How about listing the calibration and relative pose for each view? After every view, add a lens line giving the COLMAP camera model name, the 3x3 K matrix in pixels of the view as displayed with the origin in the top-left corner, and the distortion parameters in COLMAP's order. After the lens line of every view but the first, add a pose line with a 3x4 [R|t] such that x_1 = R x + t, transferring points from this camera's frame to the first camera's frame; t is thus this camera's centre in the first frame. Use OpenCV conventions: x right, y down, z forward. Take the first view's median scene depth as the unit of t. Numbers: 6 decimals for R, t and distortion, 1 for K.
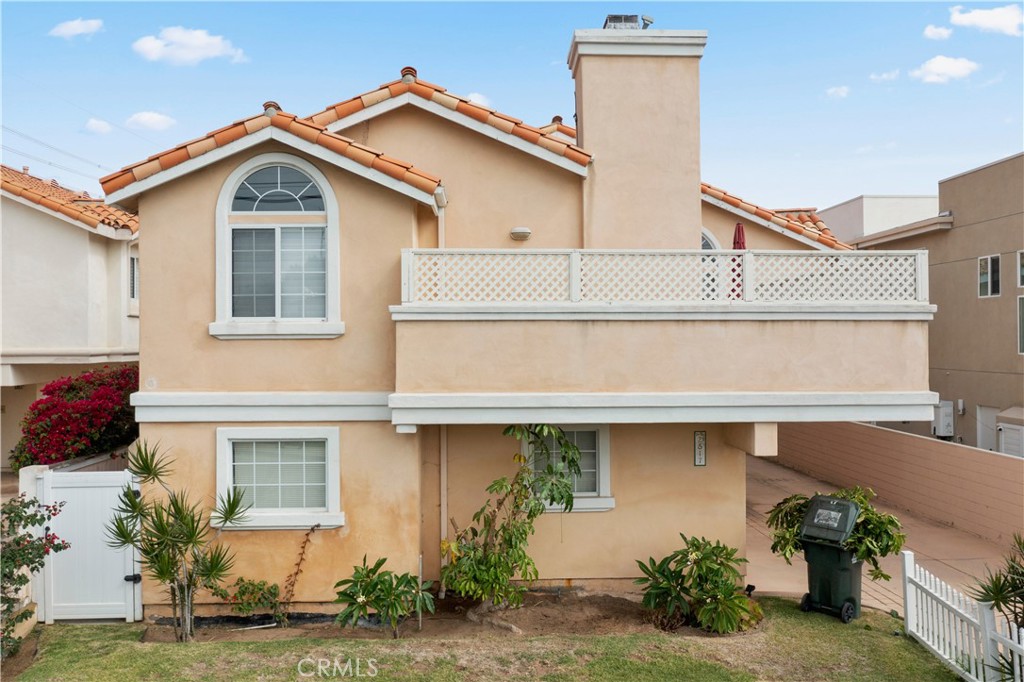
lens RADIAL K [[813.4, 0, 512.0], [0, 813.4, 341.0], [0, 0, 1]] dist [-0.030866, 0.000730]
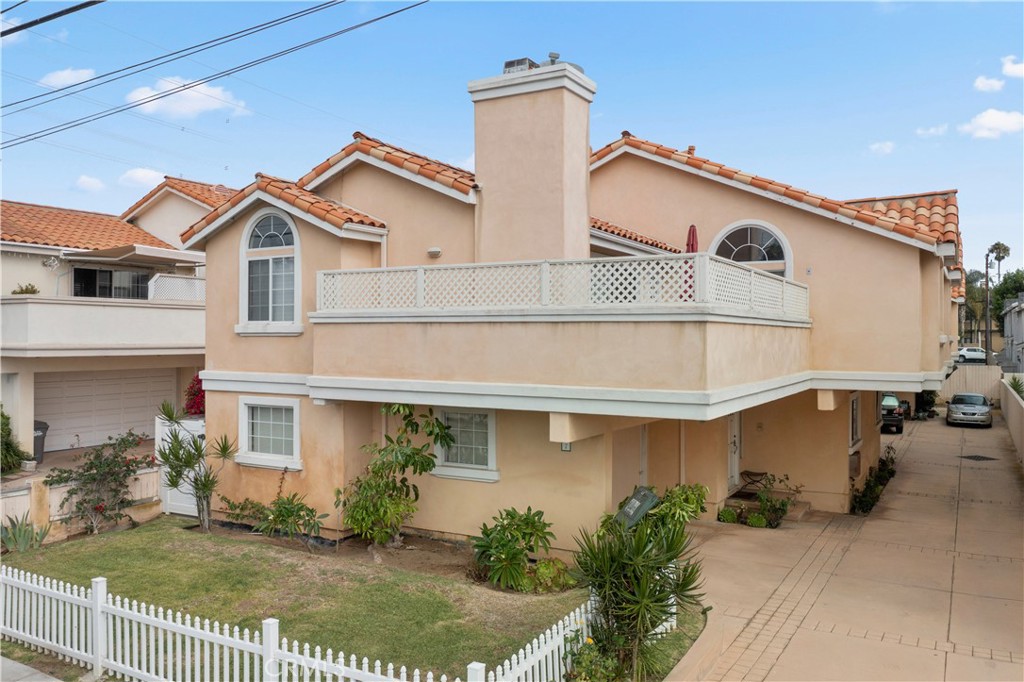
lens RADIAL K [[813.4, 0, 512.0], [0, 813.4, 341.0], [0, 0, 1]] dist [-0.030866, 0.000730]
pose [[0.846531, 0.008934, -0.532265, 0.841899], [-0.007269, 0.999960, 0.005223, -0.004294], [0.532290, -0.000552, 0.846562, 0.010026]]
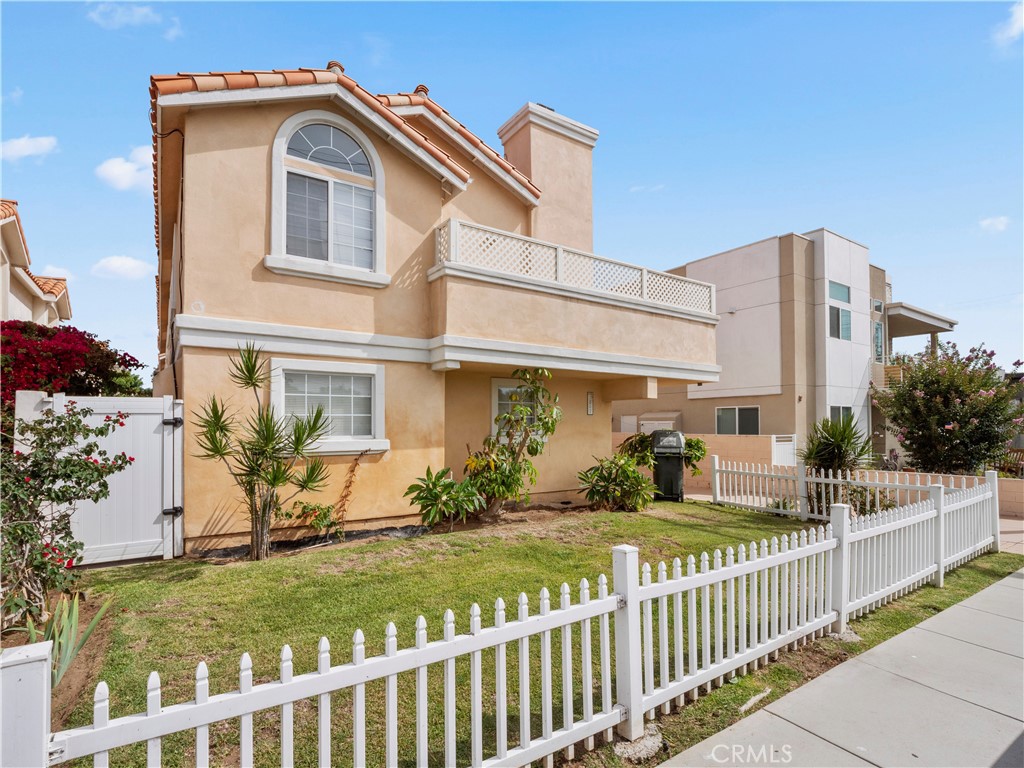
lens RADIAL K [[514.2, 0, 509.4], [0, 514.2, 419.8], [0, 0, 1]] dist [-0.016788, -0.000721]
pose [[0.854480, 0.006236, 0.519446, -0.440928], [-0.001607, 0.999955, -0.009361, 0.190511], [-0.519481, 0.007164, 0.854452, 0.283217]]
